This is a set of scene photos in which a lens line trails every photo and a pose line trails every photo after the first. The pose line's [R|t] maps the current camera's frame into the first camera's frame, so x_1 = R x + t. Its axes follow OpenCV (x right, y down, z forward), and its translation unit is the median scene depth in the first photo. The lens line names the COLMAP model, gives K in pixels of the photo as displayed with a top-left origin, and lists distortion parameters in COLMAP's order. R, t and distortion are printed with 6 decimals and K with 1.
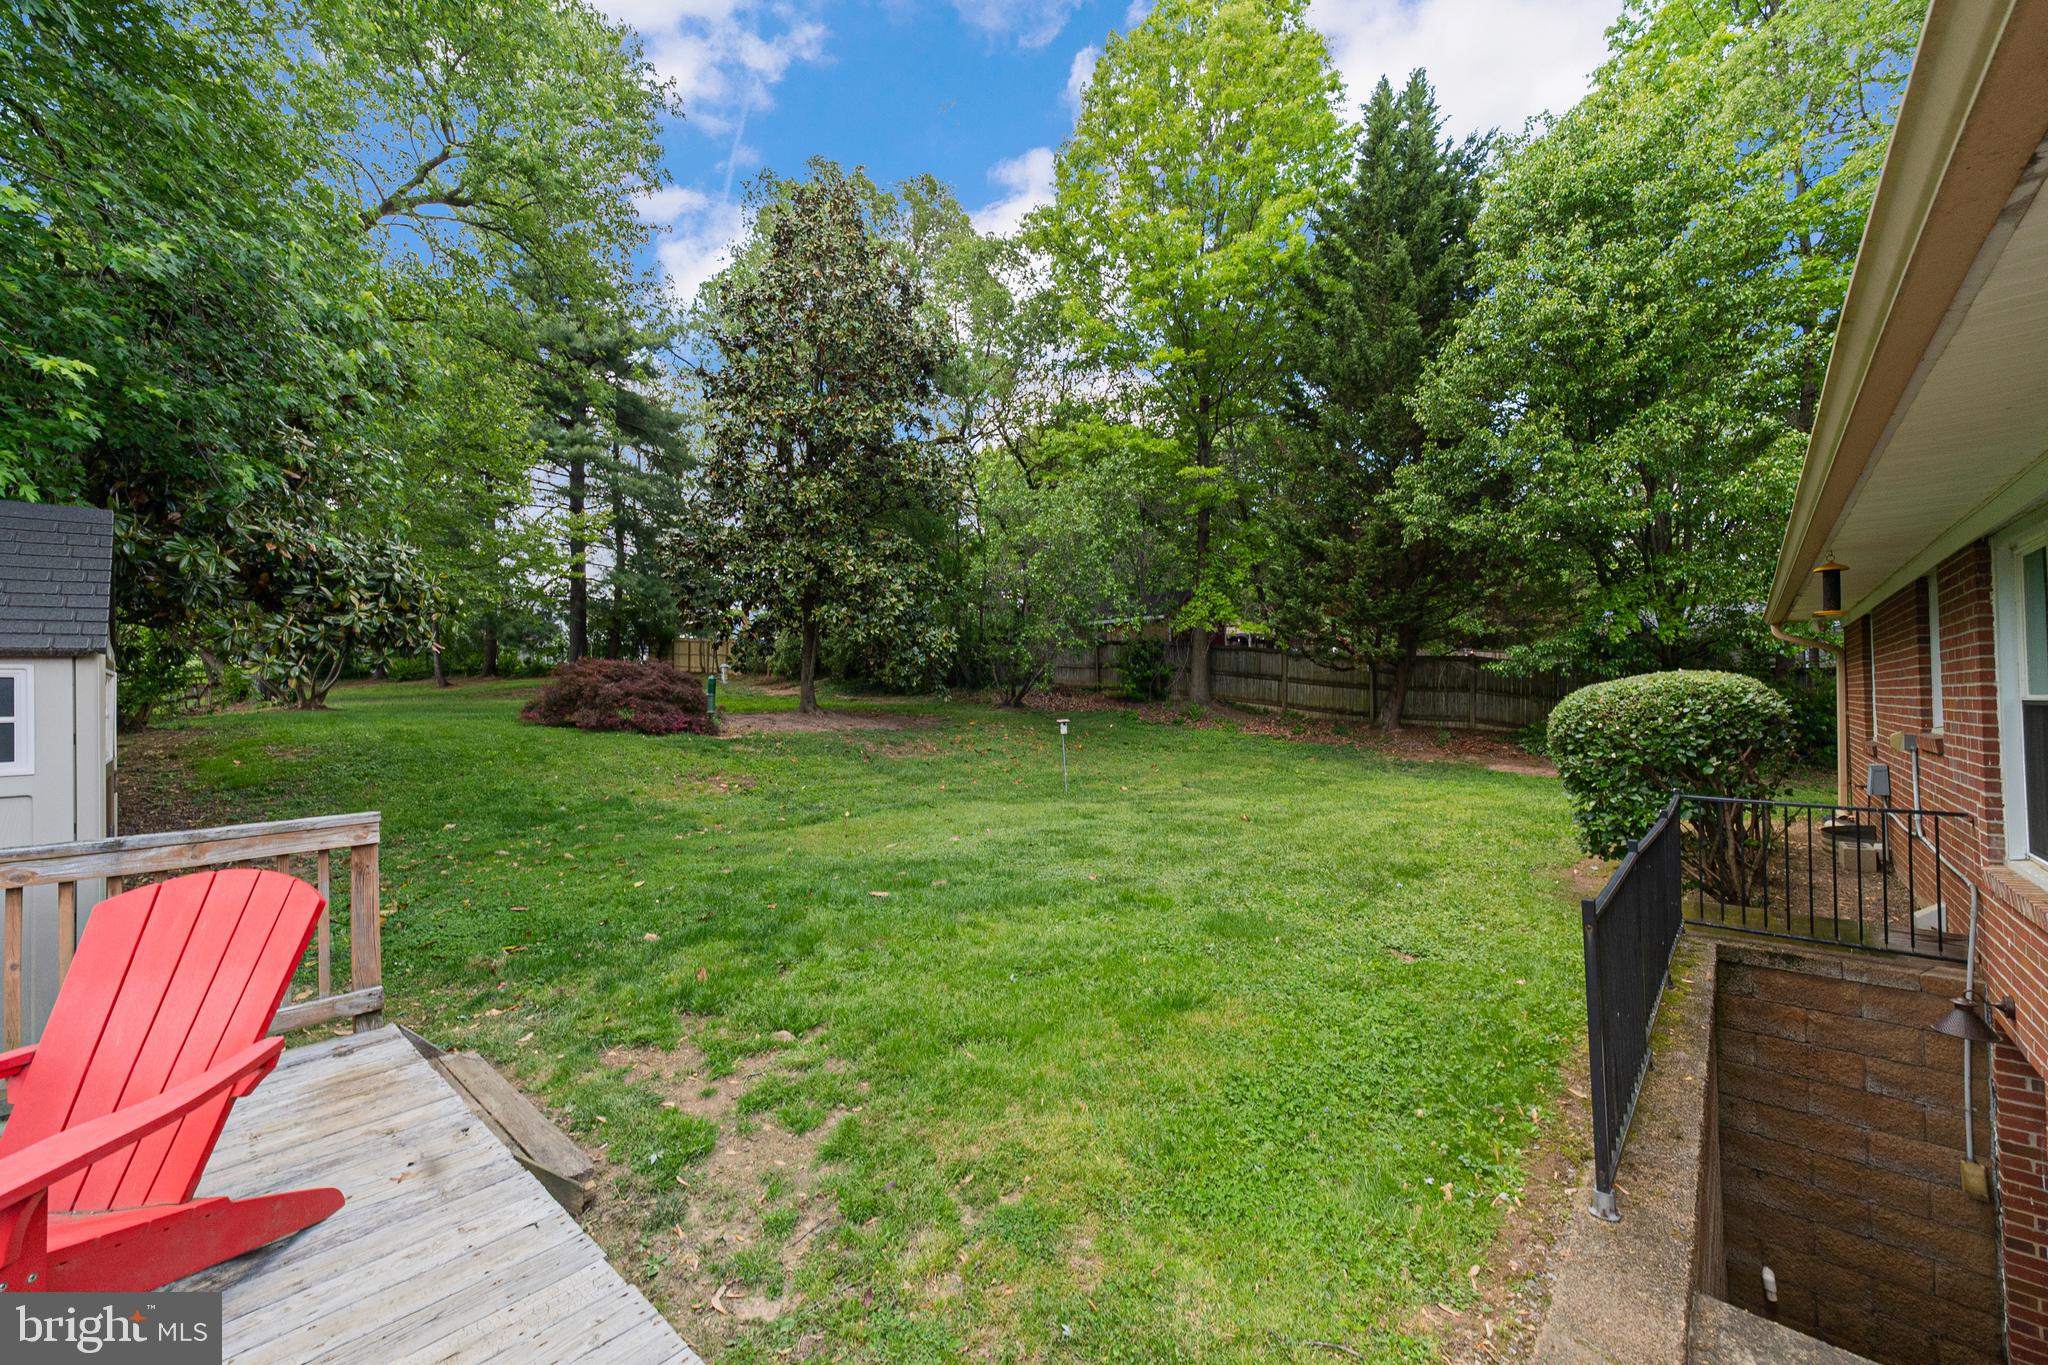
lens RADIAL K [[797.9, 0, 1024.0], [0, 797.9, 682.5], [0, 0, 1]] dist [0.000040, 0.000013]
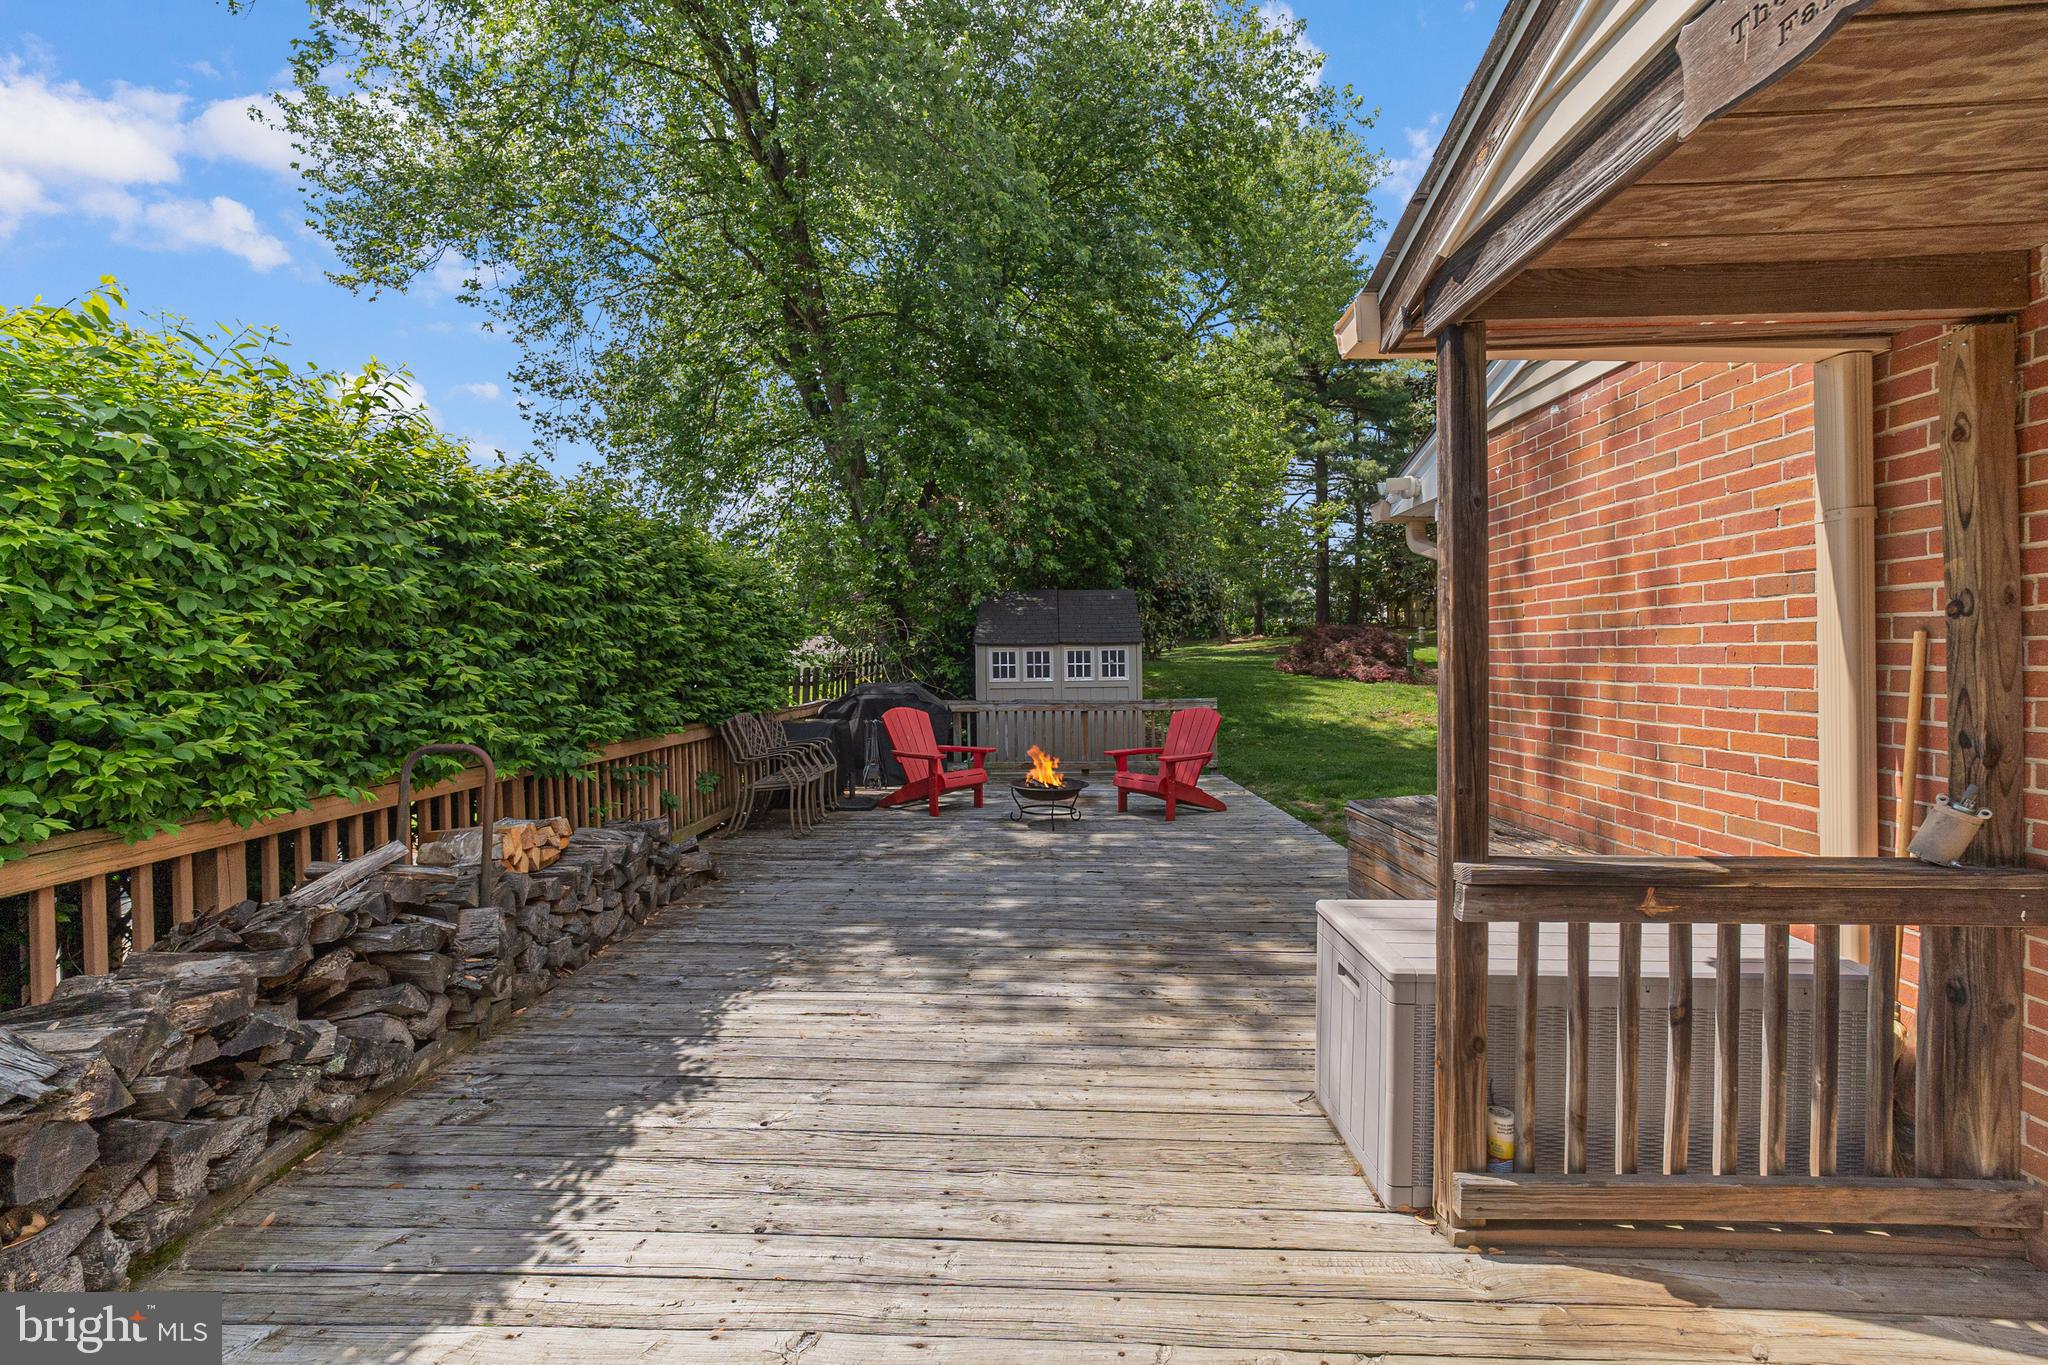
lens RADIAL K [[797.9, 0, 1024.0], [0, 797.9, 682.5], [0, 0, 1]] dist [0.000040, 0.000013]
pose [[0.639247, 0.030316, -0.768403, 0.068766], [0.013336, 0.998635, 0.050494, -0.003230], [0.768885, -0.042525, 0.637971, -0.098107]]
